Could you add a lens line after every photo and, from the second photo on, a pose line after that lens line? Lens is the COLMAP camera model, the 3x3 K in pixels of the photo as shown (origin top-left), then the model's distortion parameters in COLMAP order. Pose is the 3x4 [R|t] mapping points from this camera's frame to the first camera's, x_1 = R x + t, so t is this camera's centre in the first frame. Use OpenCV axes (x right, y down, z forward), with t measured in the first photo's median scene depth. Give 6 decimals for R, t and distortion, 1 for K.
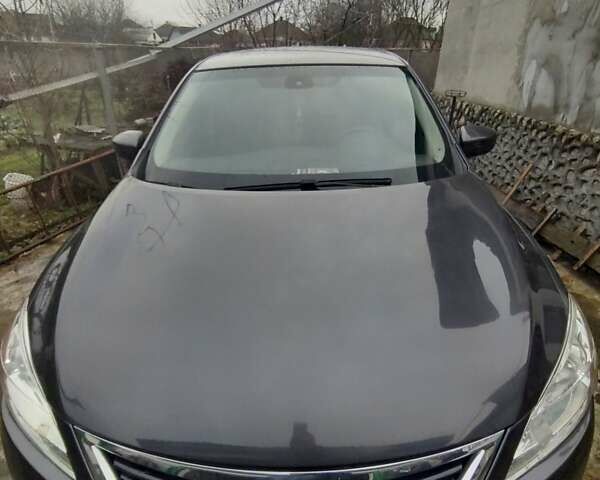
lens RADIAL K [[364.7, 0, 302.3], [0, 364.7, 232.5], [0, 0, 1]] dist [-0.006715, 0.002956]
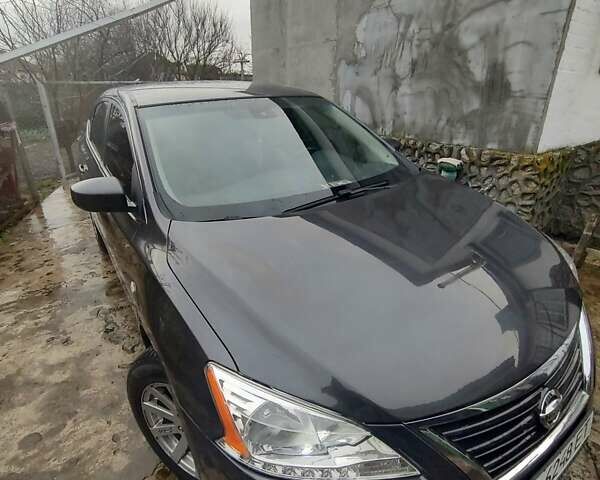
lens RADIAL K [[364.7, 0, 302.3], [0, 364.7, 232.5], [0, 0, 1]] dist [-0.006715, 0.002956]
pose [[0.814106, -0.222501, 0.536400, -0.362387], [0.262167, 0.965019, 0.002398, -0.024495], [-0.518170, 0.138675, 0.843960, 0.044058]]
